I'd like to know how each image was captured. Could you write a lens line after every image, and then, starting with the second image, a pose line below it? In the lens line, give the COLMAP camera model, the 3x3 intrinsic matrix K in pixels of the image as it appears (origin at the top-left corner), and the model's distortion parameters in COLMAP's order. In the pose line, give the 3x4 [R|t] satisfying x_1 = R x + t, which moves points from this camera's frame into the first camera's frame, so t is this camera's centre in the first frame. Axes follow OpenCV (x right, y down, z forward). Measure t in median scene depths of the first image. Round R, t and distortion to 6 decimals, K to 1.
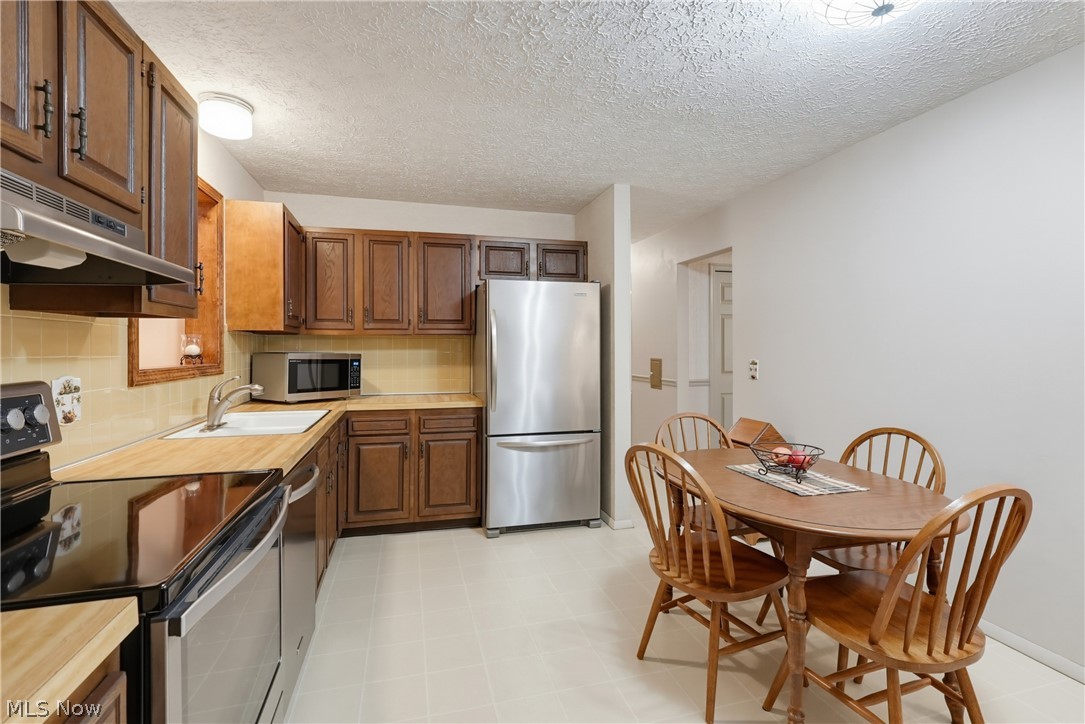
lens RADIAL K [[491.4, 0, 544.0], [0, 491.4, 346.9], [0, 0, 1]] dist [-0.002478, 0.000803]
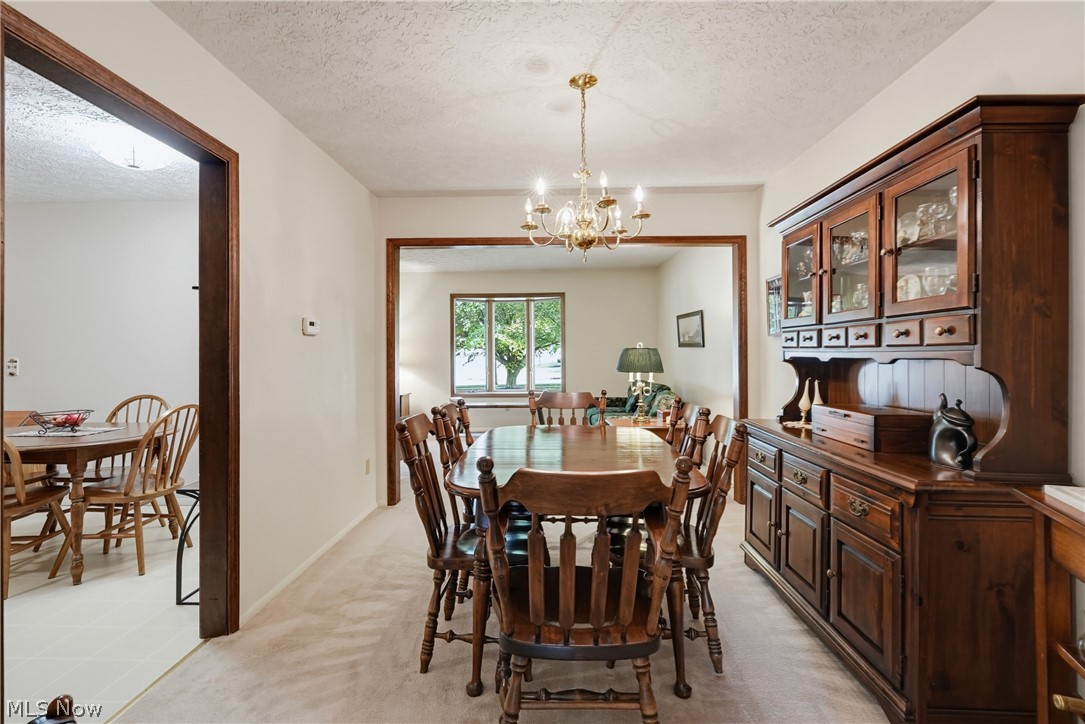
lens RADIAL K [[492.9, 0, 543.3], [0, 492.9, 354.9], [0, 0, 1]] dist [-0.002372, 0.000090]
pose [[0.289390, 0.002444, 0.957208, -0.435292], [0.001770, 0.999994, -0.003089, 0.039413], [-0.957210, 0.002589, 0.289384, -0.695179]]
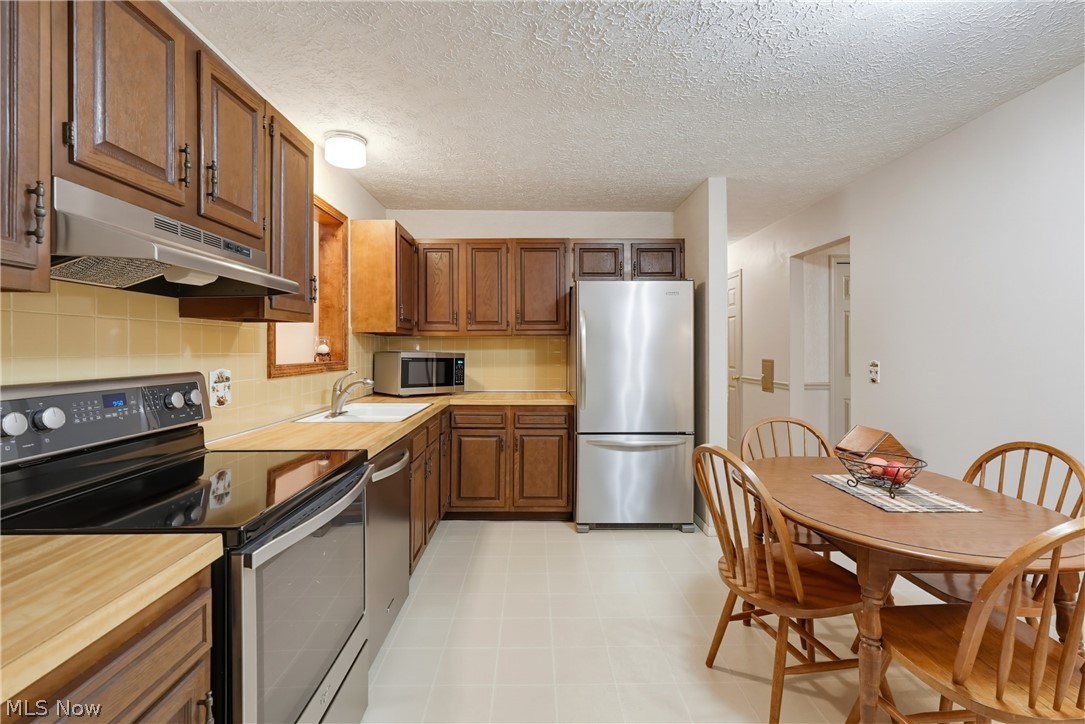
lens RADIAL K [[491.3, 0, 544.1], [0, 491.3, 348.0], [0, 0, 1]] dist [-0.000454, 0.000804]
pose [[0.969113, 0.000574, -0.246615, 0.105341], [-0.000388, 1.000000, 0.000801, 0.002751], [0.246616, -0.000681, 0.969113, -0.020582]]
